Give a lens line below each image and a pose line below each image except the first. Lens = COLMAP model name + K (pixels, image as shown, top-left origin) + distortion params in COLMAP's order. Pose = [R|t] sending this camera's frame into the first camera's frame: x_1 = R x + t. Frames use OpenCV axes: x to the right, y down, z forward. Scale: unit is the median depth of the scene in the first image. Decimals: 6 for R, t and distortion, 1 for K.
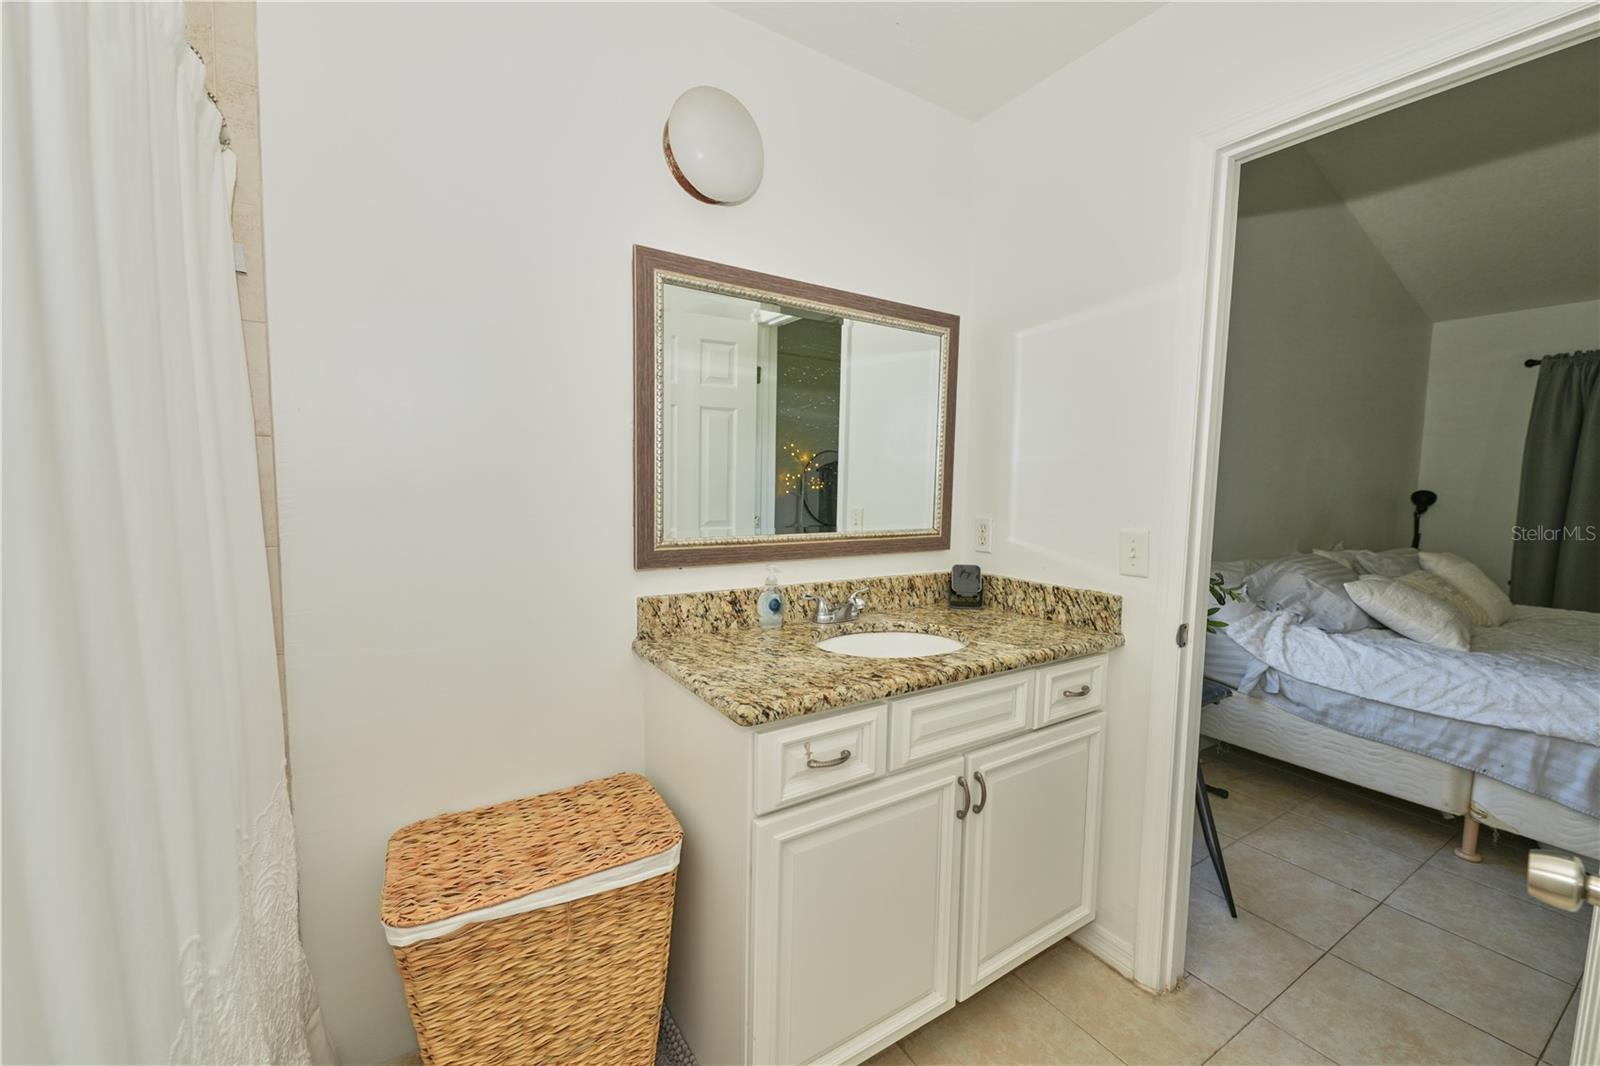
lens RADIAL K [[640.0, 0, 799.5], [0, 640.0, 536.5], [0, 0, 1]] dist [0.015290, -0.009682]
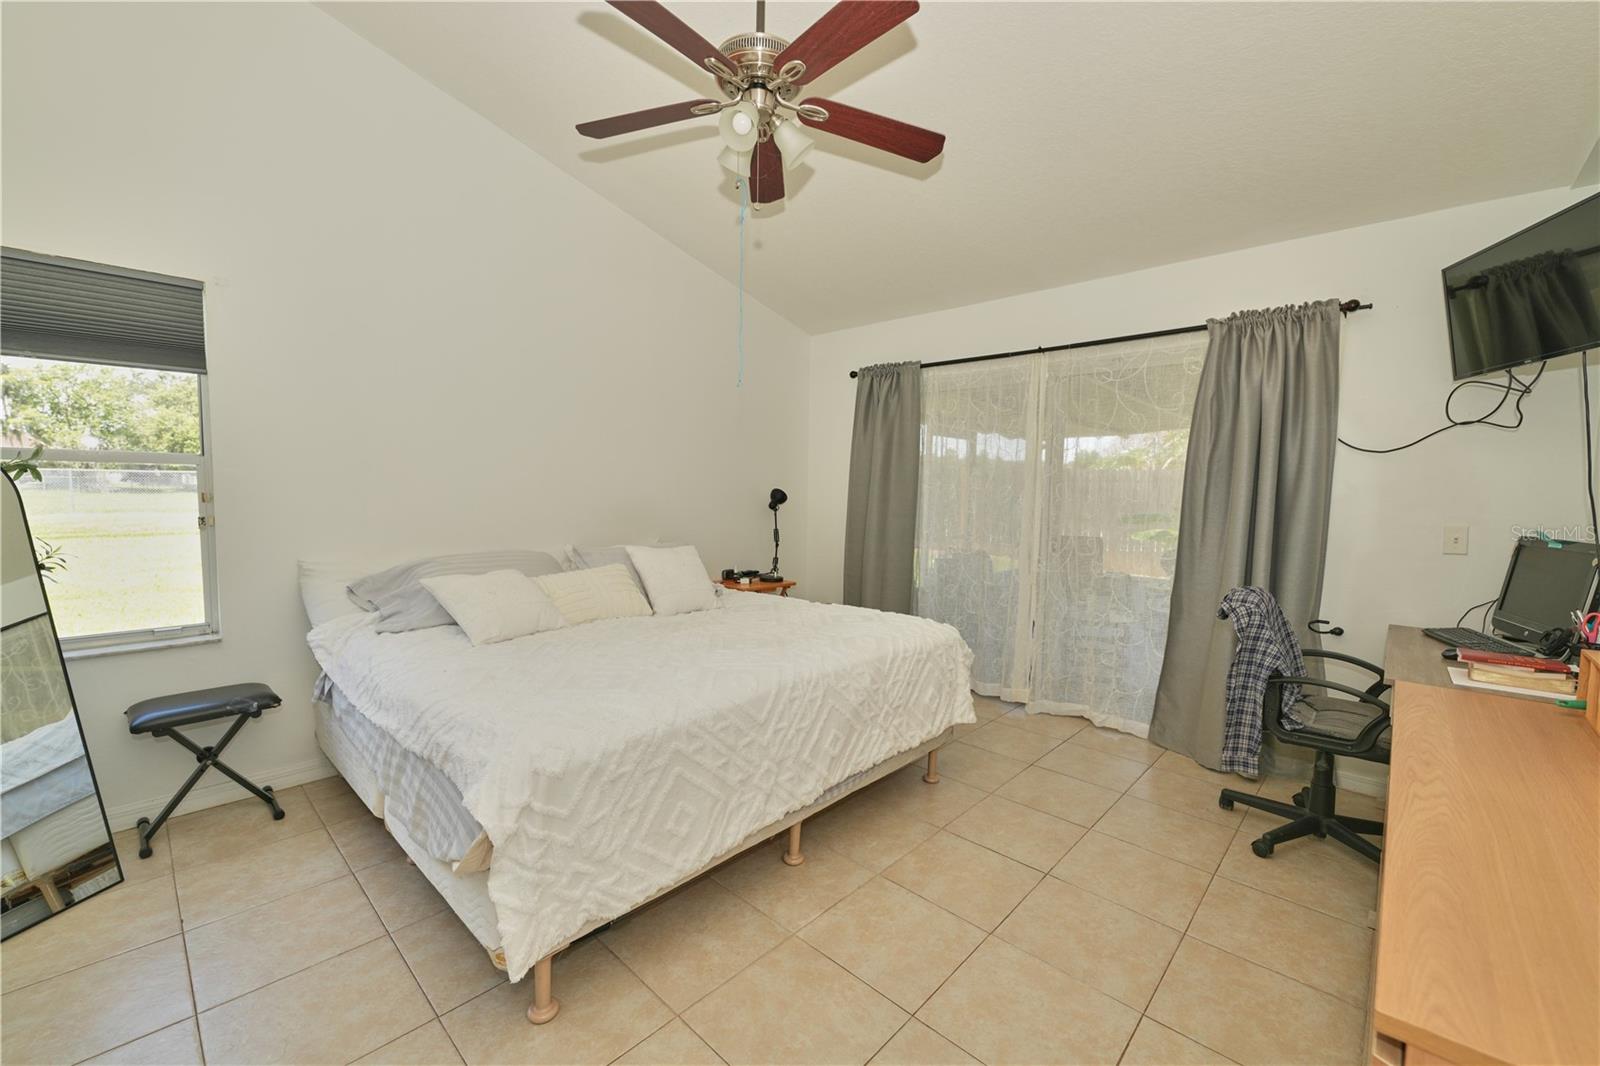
lens RADIAL K [[640.0, 0, 799.5], [0, 640.0, 536.5], [0, 0, 1]] dist [0.015290, -0.009682]
pose [[0.963754, -0.012458, 0.266501, 1.143808], [0.016084, 0.999805, -0.011426, 0.031499], [-0.266307, 0.015298, 0.963767, -0.059809]]
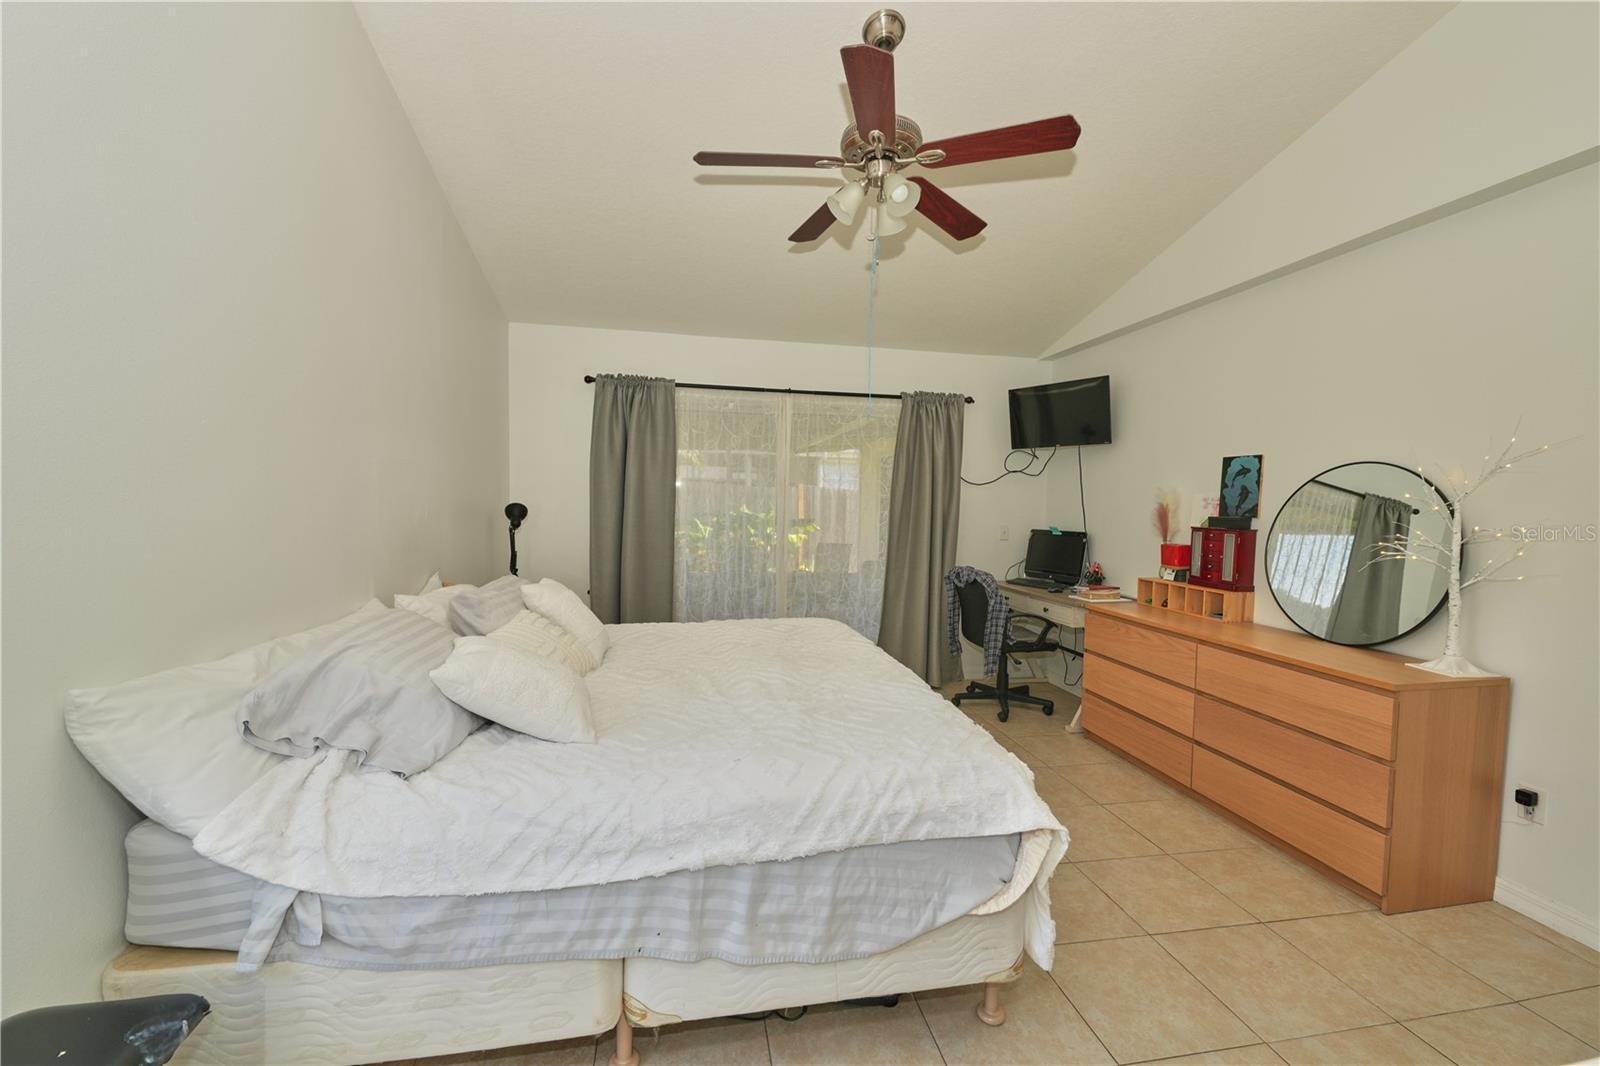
lens RADIAL K [[640.0, 0, 799.5], [0, 640.0, 536.5], [0, 0, 1]] dist [0.015290, -0.009682]
pose [[0.368471, -0.055571, 0.927977, 0.444680], [0.065095, 0.997304, 0.033876, -0.046612], [-0.927357, 0.047924, 0.371095, 0.477586]]
